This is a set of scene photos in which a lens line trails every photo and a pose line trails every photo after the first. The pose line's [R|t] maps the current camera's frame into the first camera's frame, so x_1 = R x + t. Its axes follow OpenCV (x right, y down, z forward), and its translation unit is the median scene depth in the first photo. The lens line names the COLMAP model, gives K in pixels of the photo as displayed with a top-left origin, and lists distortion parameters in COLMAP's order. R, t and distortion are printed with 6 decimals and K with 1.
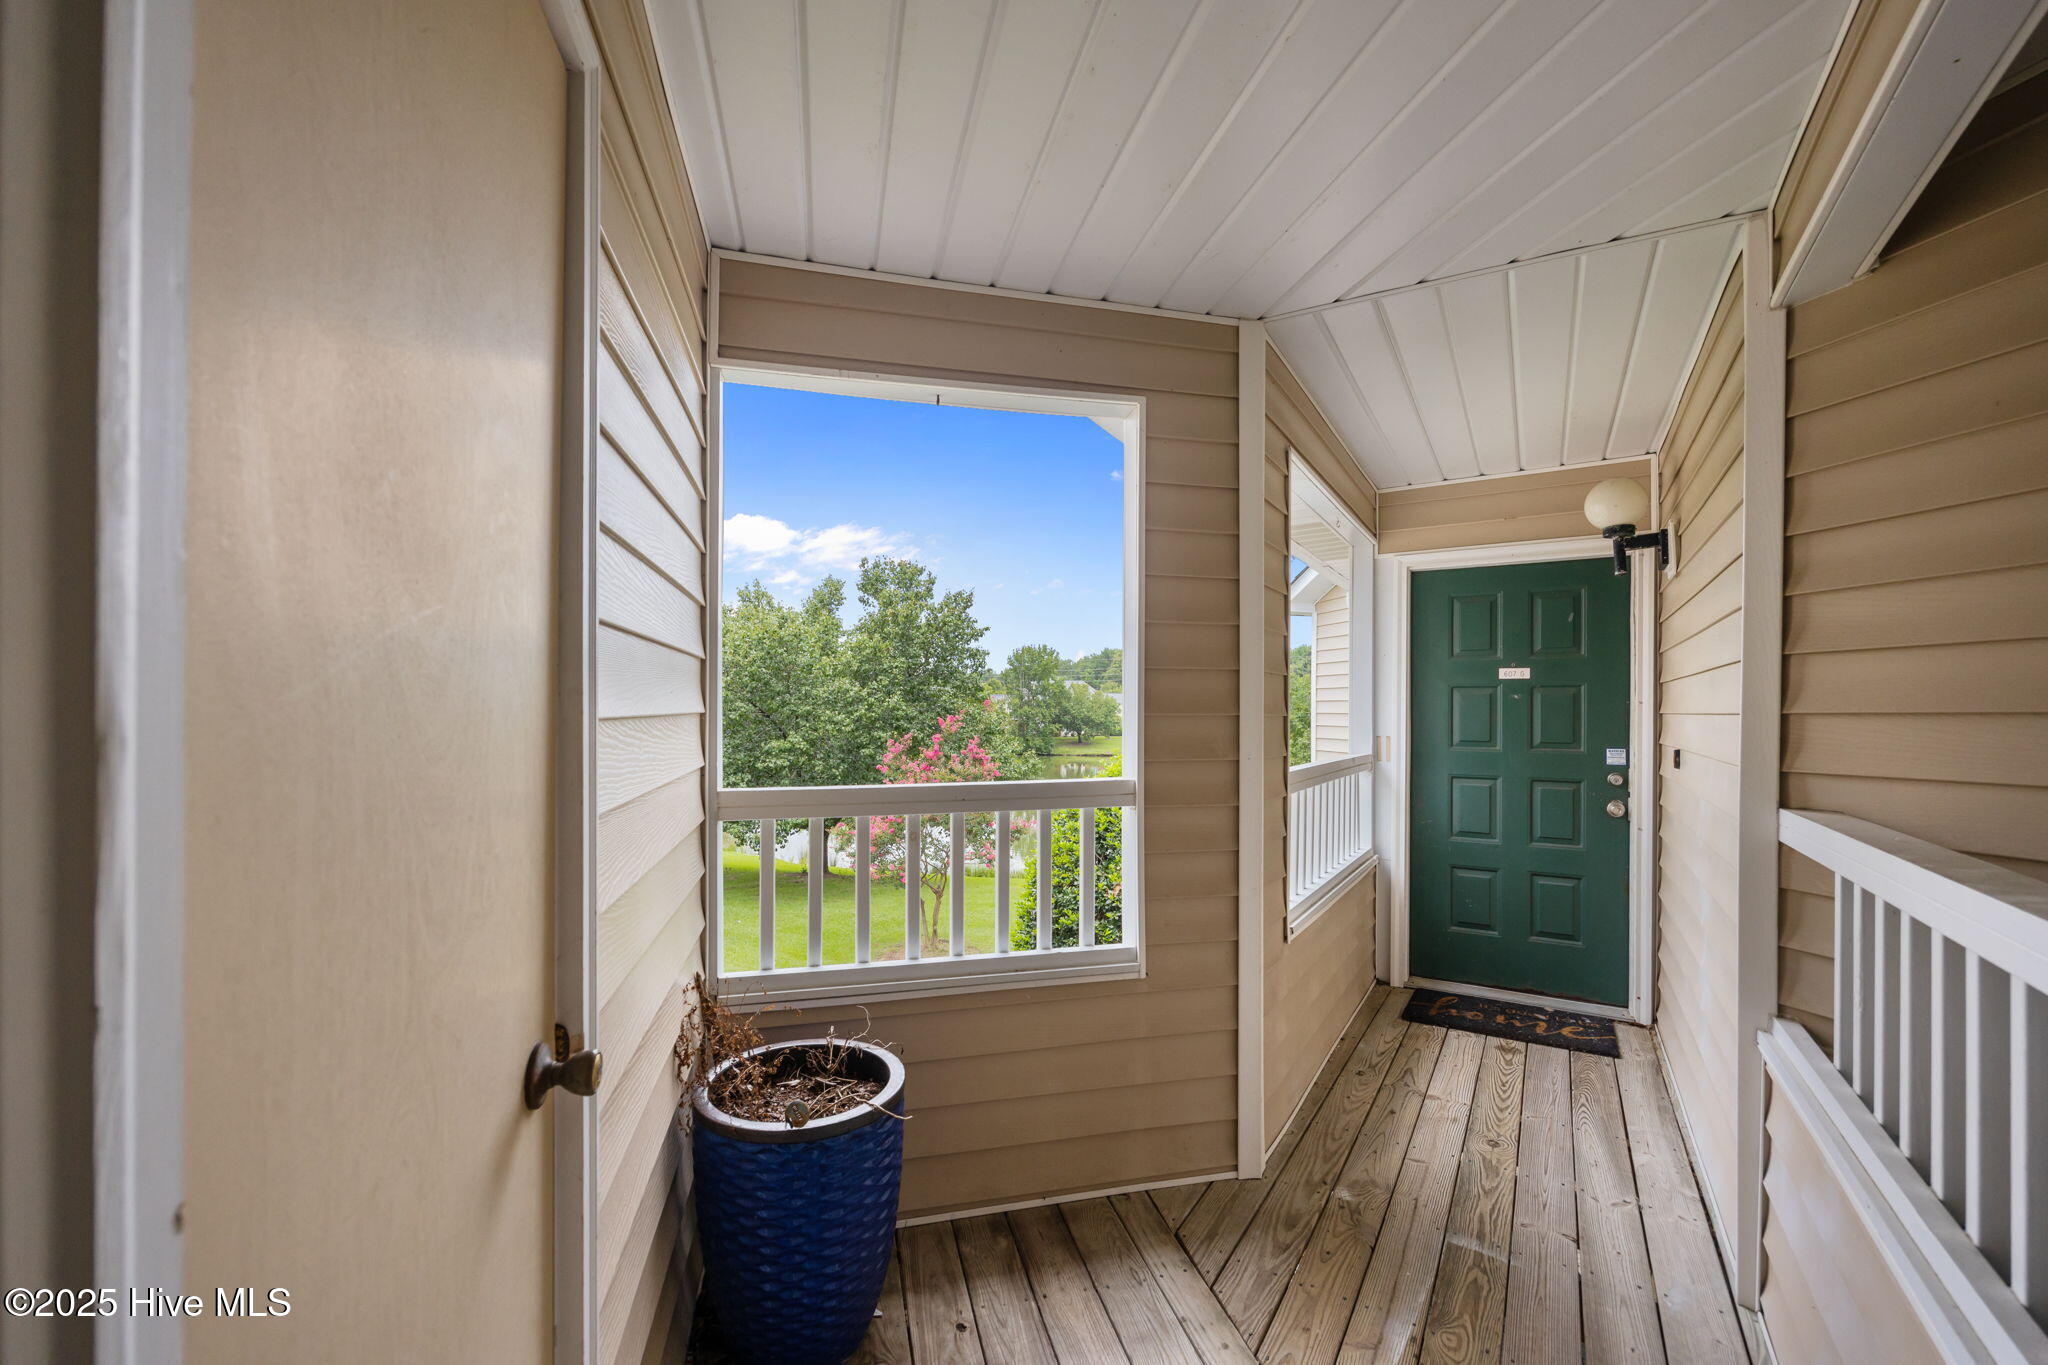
lens RADIAL K [[820.0, 0, 1023.0], [0, 820.0, 699.8], [0, 0, 1]] dist [-0.000036, -0.000069]
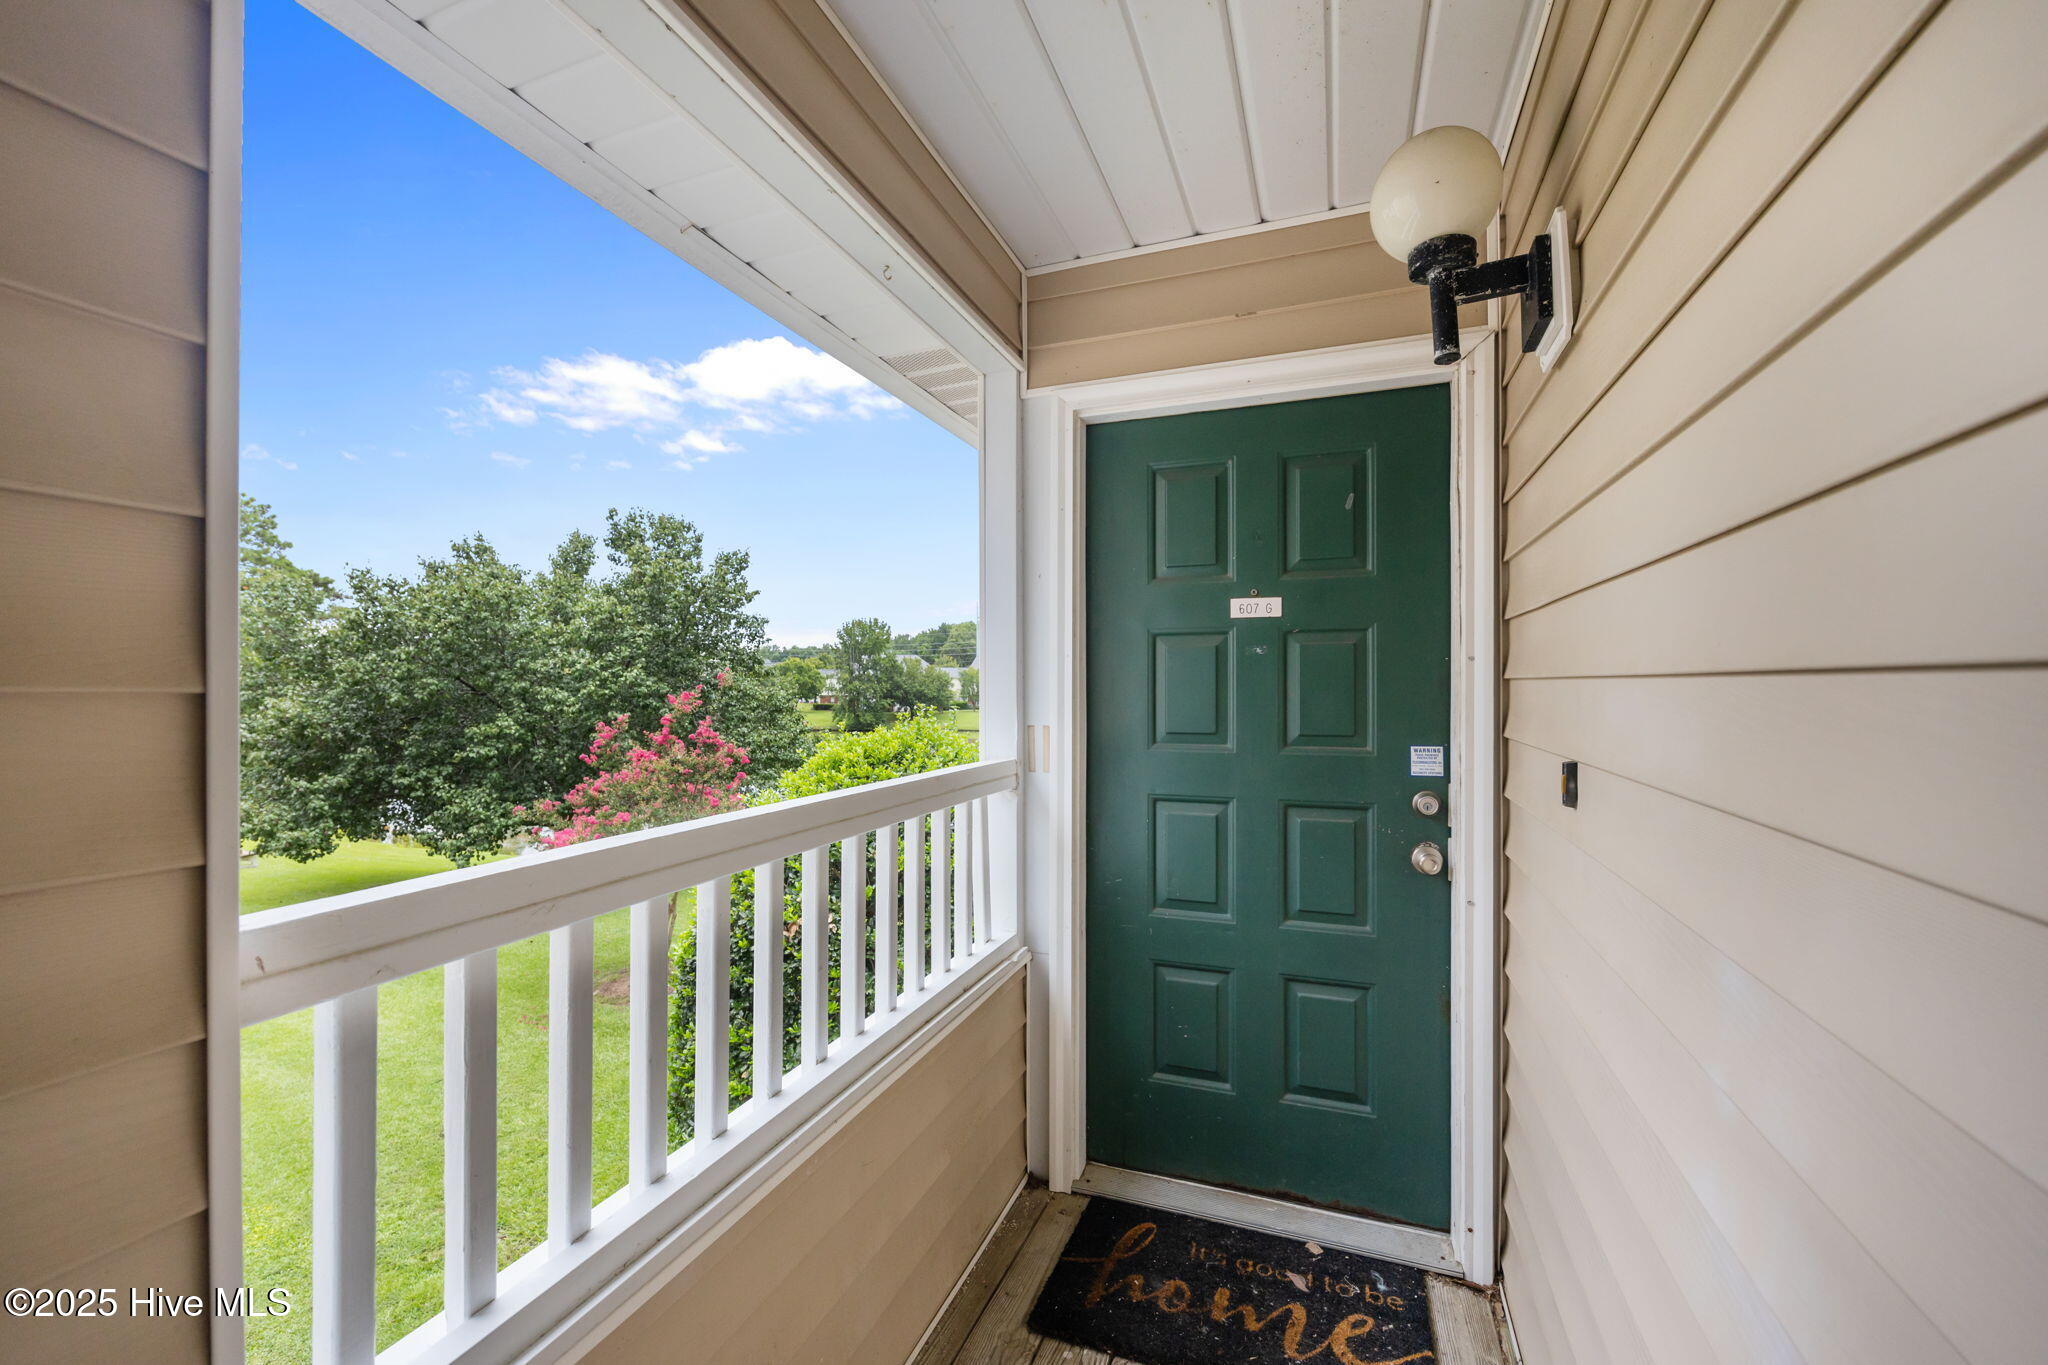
lens RADIAL K [[780.3, 0, 1026.3], [0, 780.3, 678.1], [0, 0, 1]] dist [-0.000368, -0.000151]
pose [[0.983552, -0.006881, 0.180494, 0.340613], [0.006128, 0.999970, 0.004727, 0.010535], [-0.180521, -0.003544, 0.983565, 0.496710]]
